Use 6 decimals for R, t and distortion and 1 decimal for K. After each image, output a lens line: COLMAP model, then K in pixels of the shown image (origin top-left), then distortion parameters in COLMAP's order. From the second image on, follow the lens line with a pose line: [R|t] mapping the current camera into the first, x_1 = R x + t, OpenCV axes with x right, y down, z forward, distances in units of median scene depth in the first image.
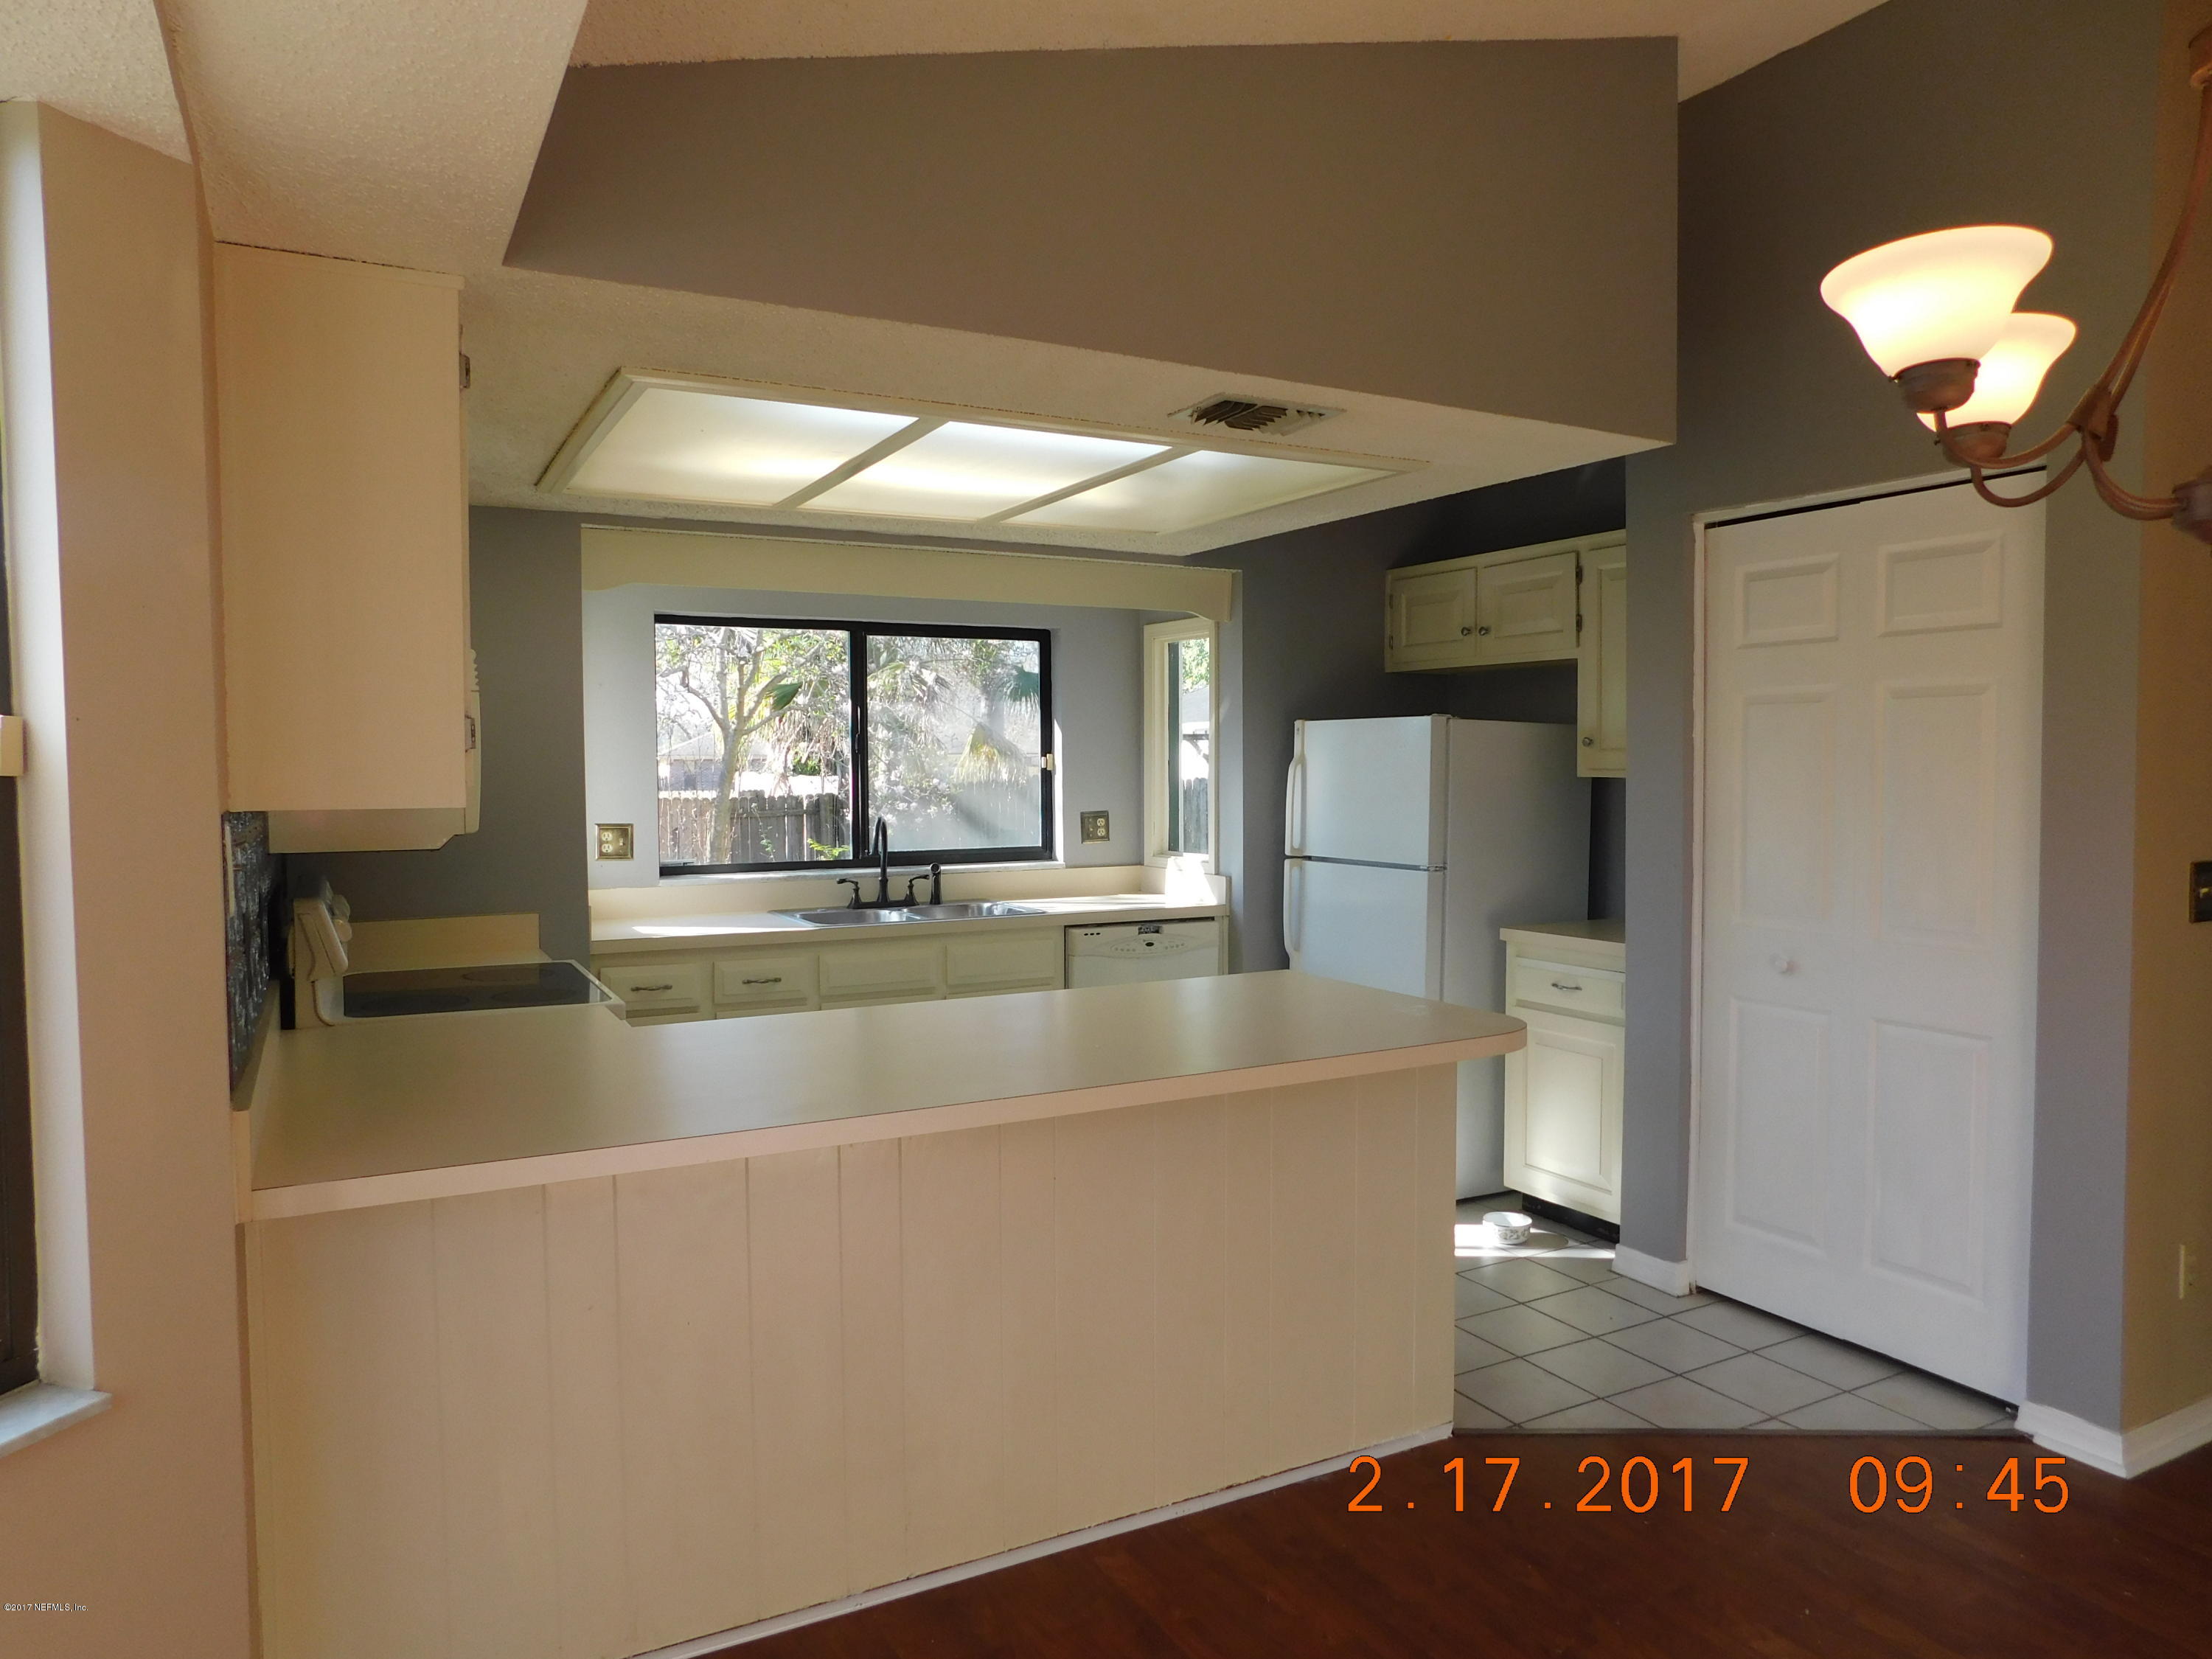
lens RADIAL K [[1448.4, 0, 1106.5], [0, 1448.4, 818.8], [0, 0, 1]] dist [-0.070587, 0.046796]
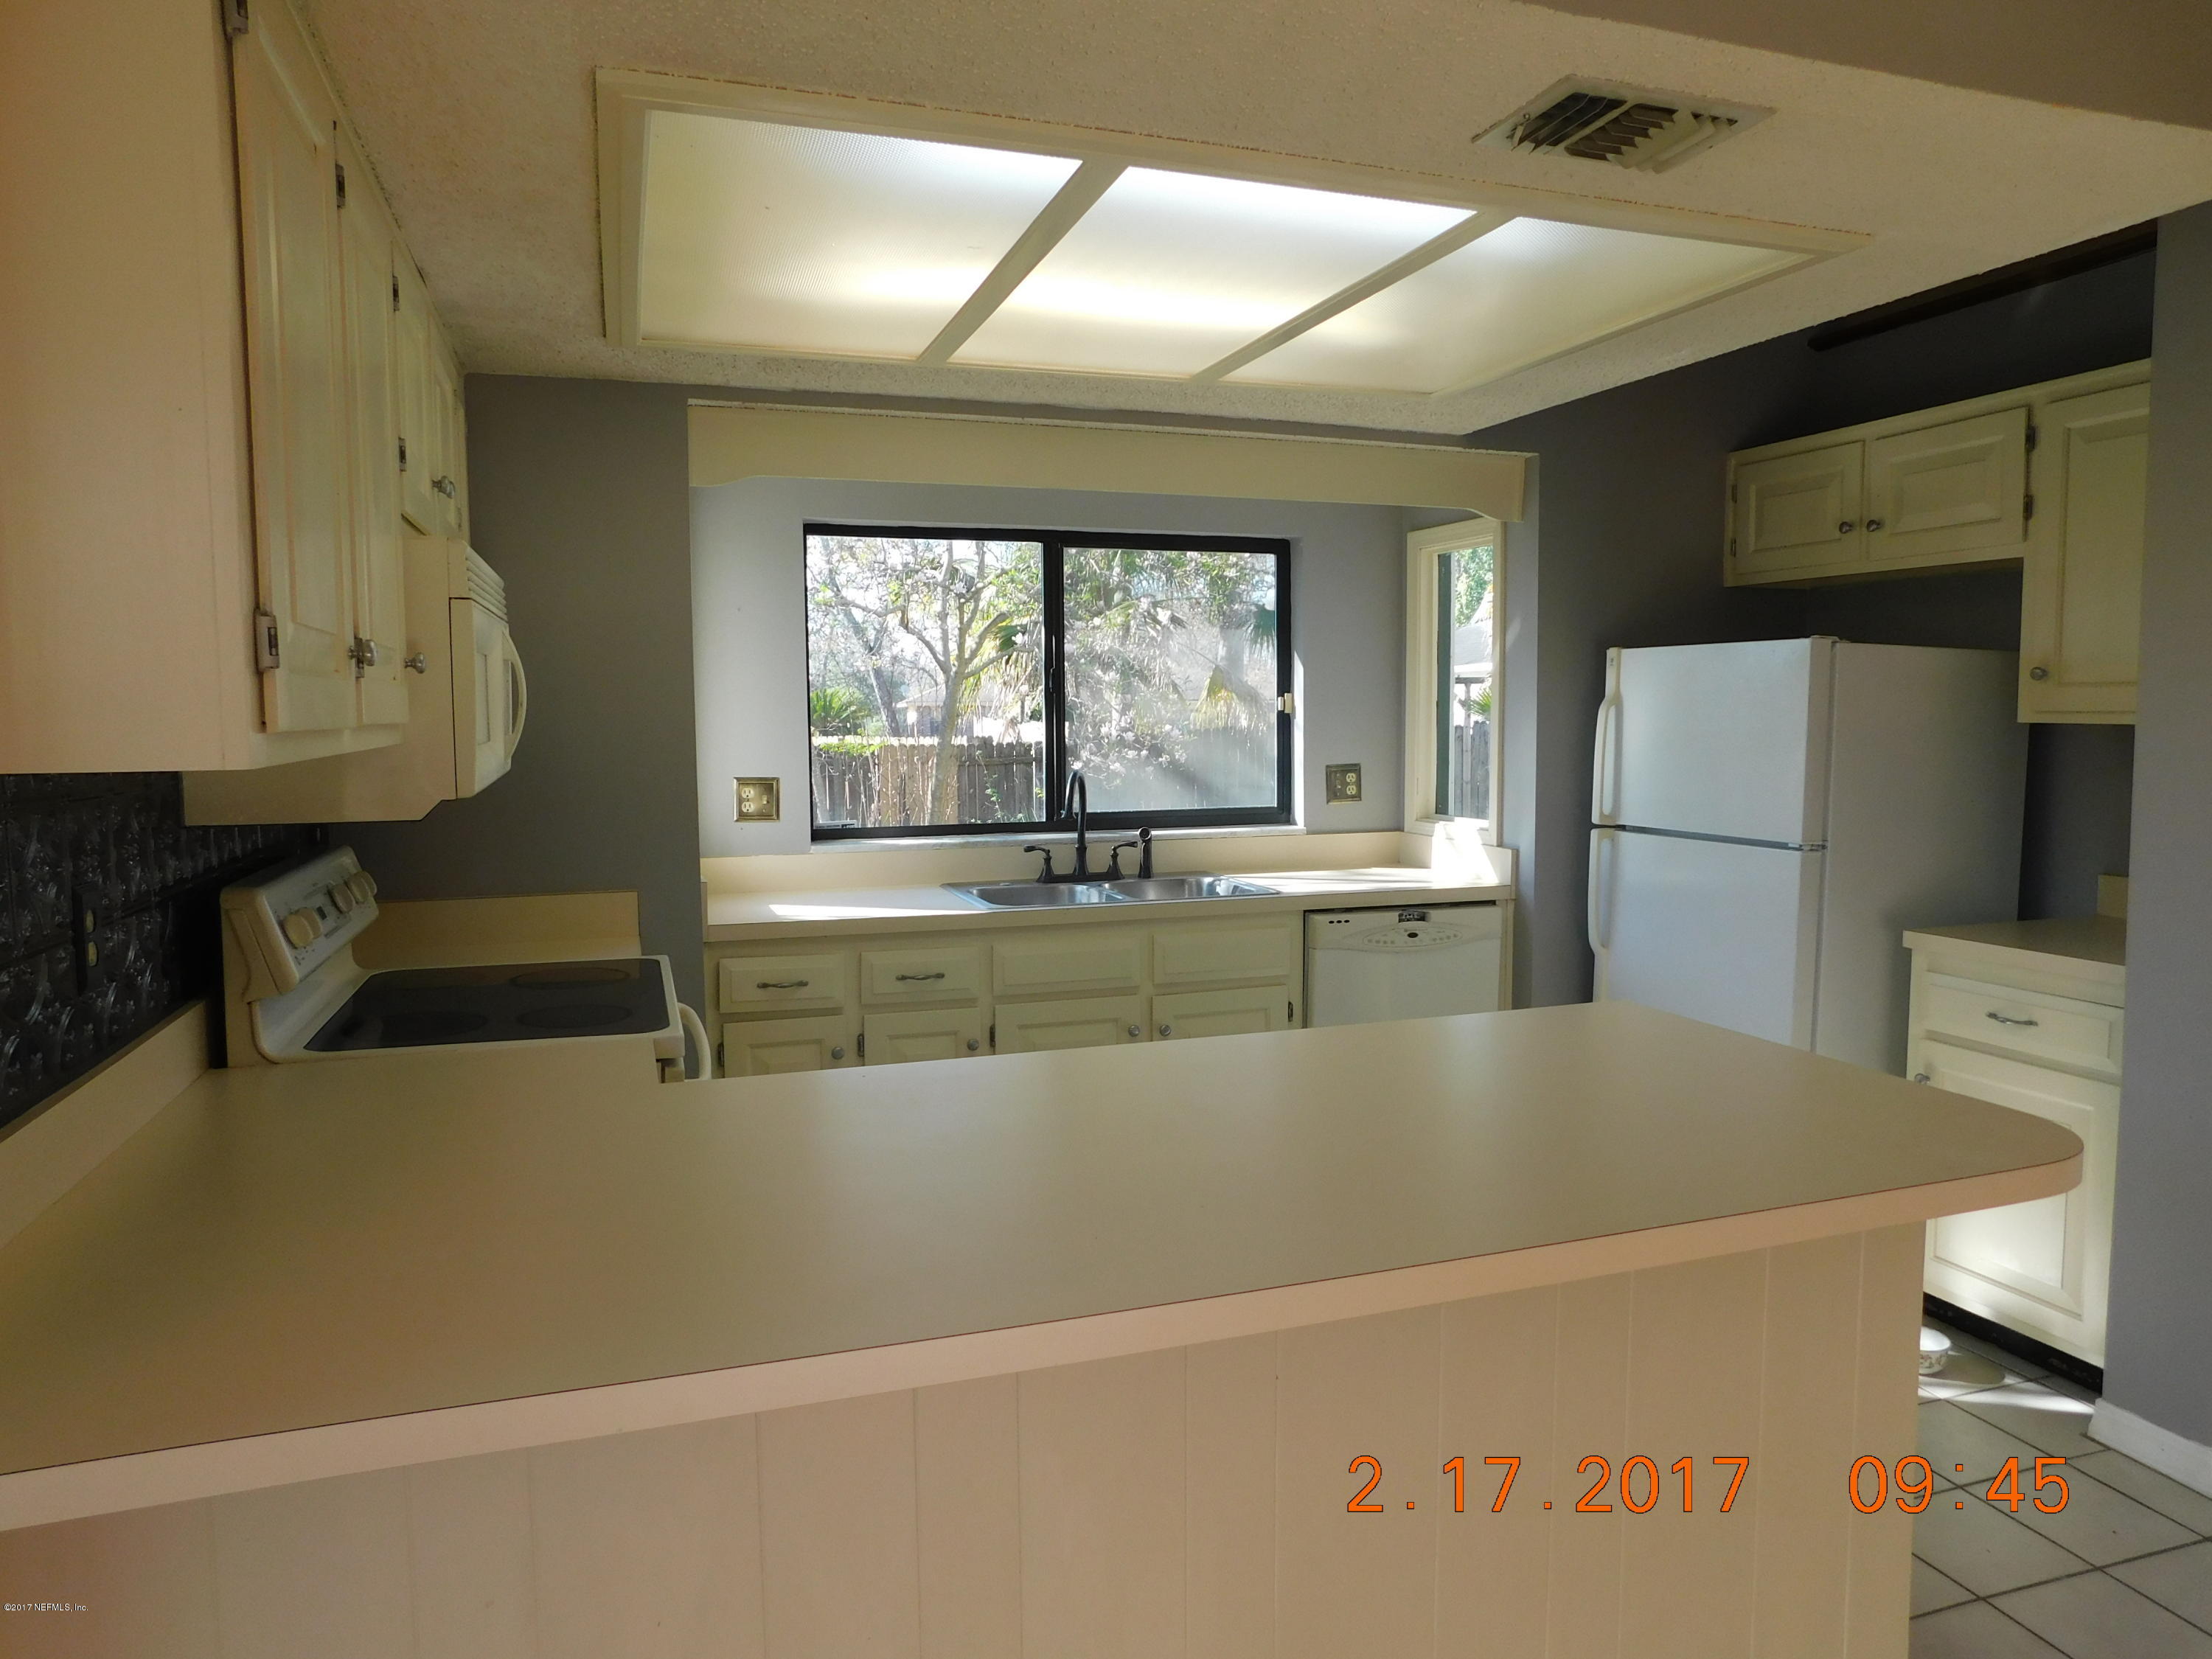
lens RADIAL K [[1448.4, 0, 1110.9], [0, 1448.4, 813.2], [0, 0, 1]] dist [-0.070587, 0.046796]
pose [[0.986516, 0.010441, -0.163331, -0.004827], [-0.005043, 0.999428, 0.033433, -0.005084], [0.163586, -0.032159, 0.986005, 0.215330]]
